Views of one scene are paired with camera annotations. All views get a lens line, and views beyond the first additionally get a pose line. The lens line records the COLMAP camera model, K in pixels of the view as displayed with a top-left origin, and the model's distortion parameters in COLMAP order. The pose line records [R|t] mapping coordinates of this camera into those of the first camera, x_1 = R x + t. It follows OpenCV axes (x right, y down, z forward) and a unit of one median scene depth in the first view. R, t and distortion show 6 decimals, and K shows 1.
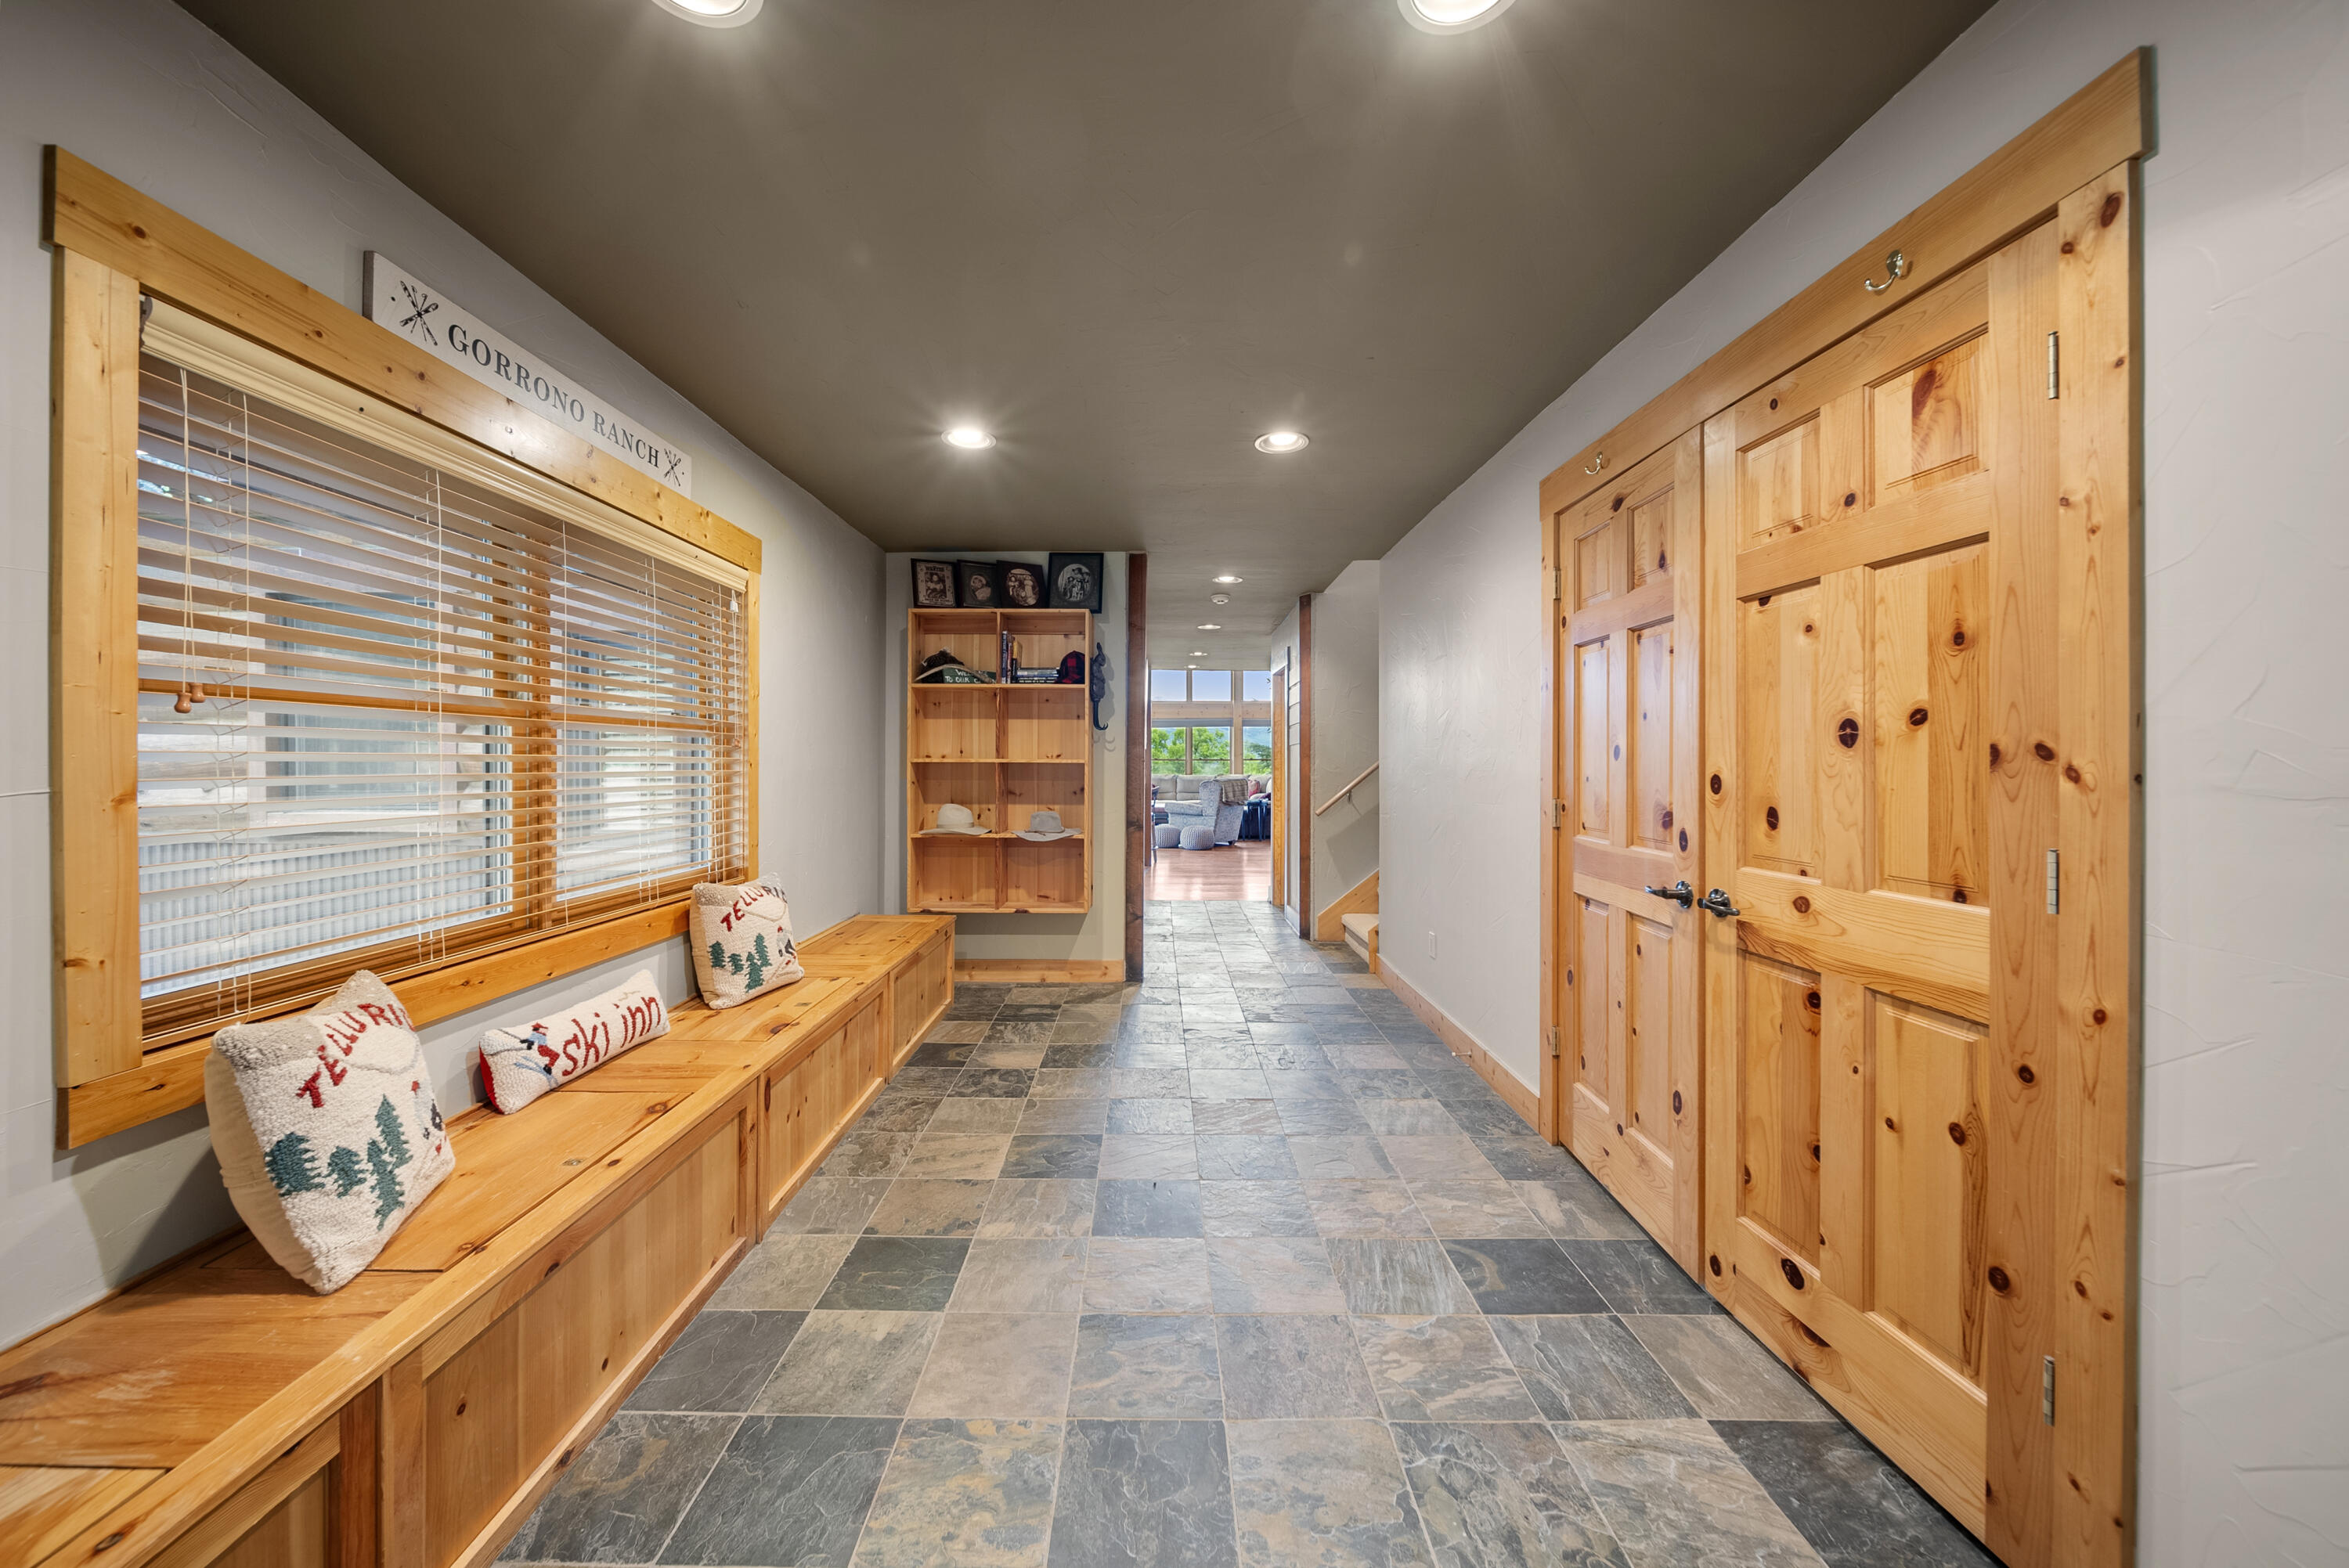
lens RADIAL K [[853.6, 0, 1166.0], [0, 853.6, 765.1], [0, 0, 1]] dist [-0.000492, -0.000008]
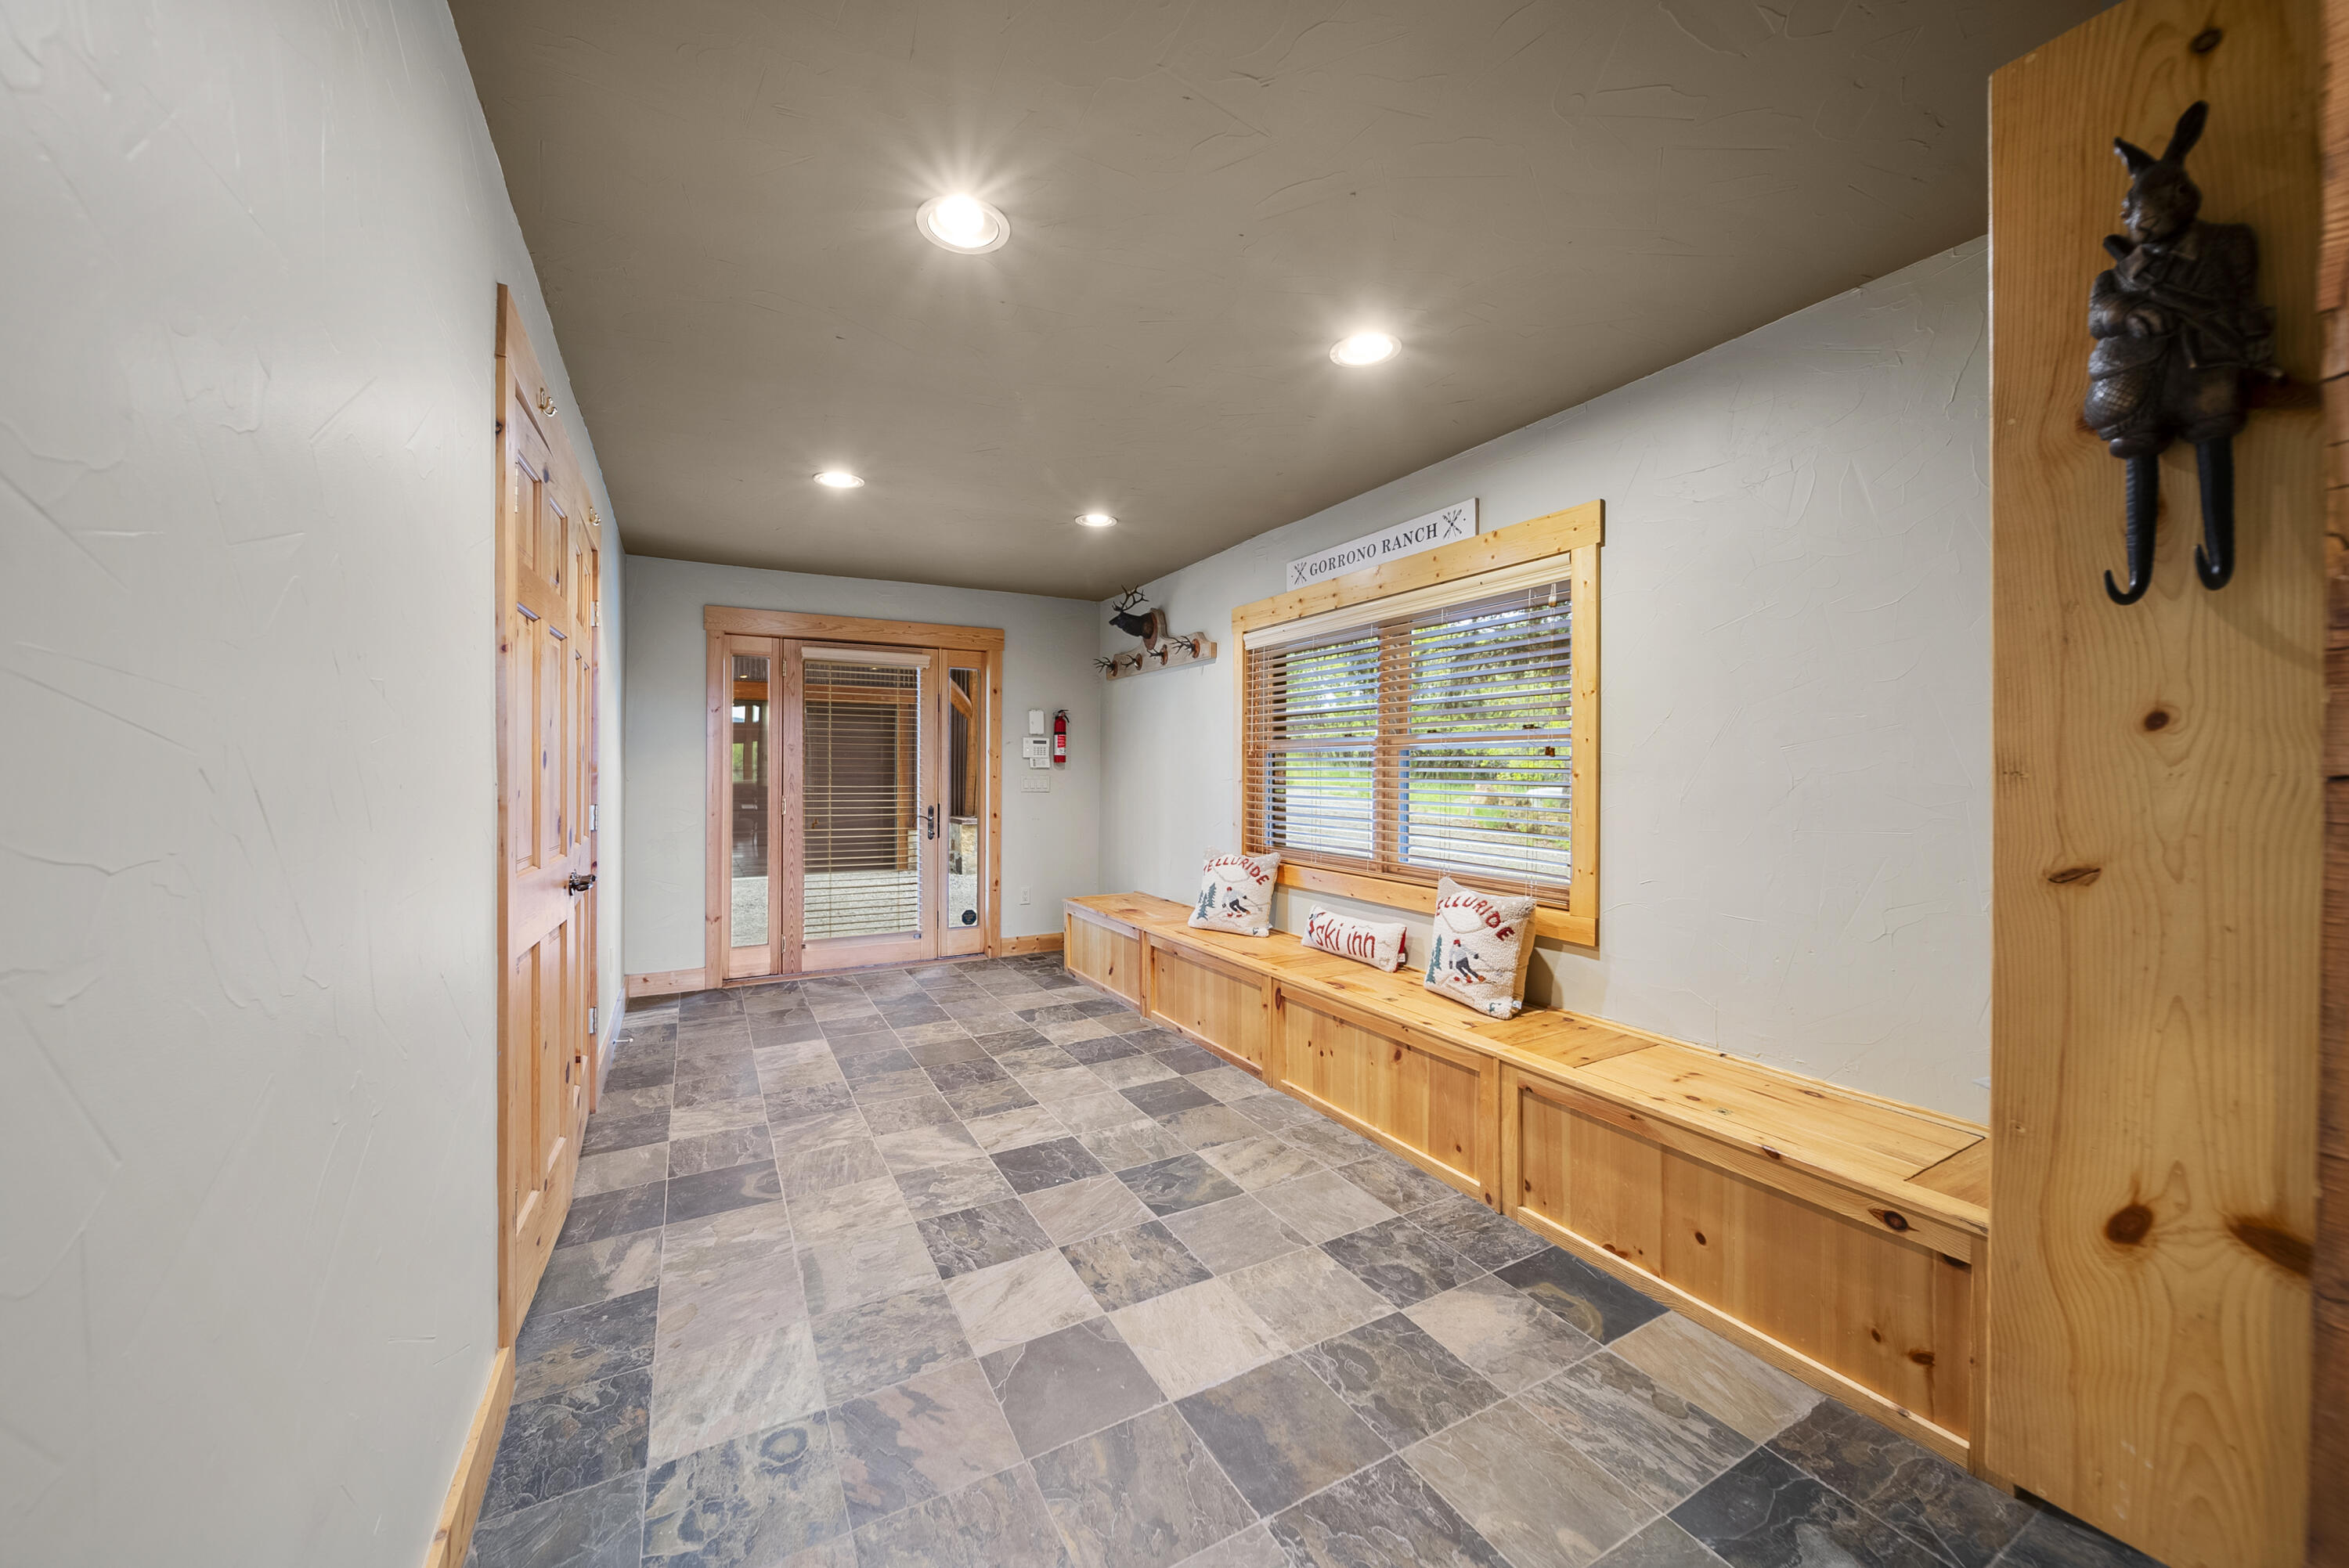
lens RADIAL K [[853.6, 0, 1169.9], [0, 853.6, 769.2], [0, 0, 1]] dist [-0.000492, -0.000008]
pose [[-0.880617, -0.000225, -0.473828, 0.412917], [-0.002486, 0.999988, 0.004146, -0.018315], [0.473822, 0.004829, -0.880607, 2.282069]]
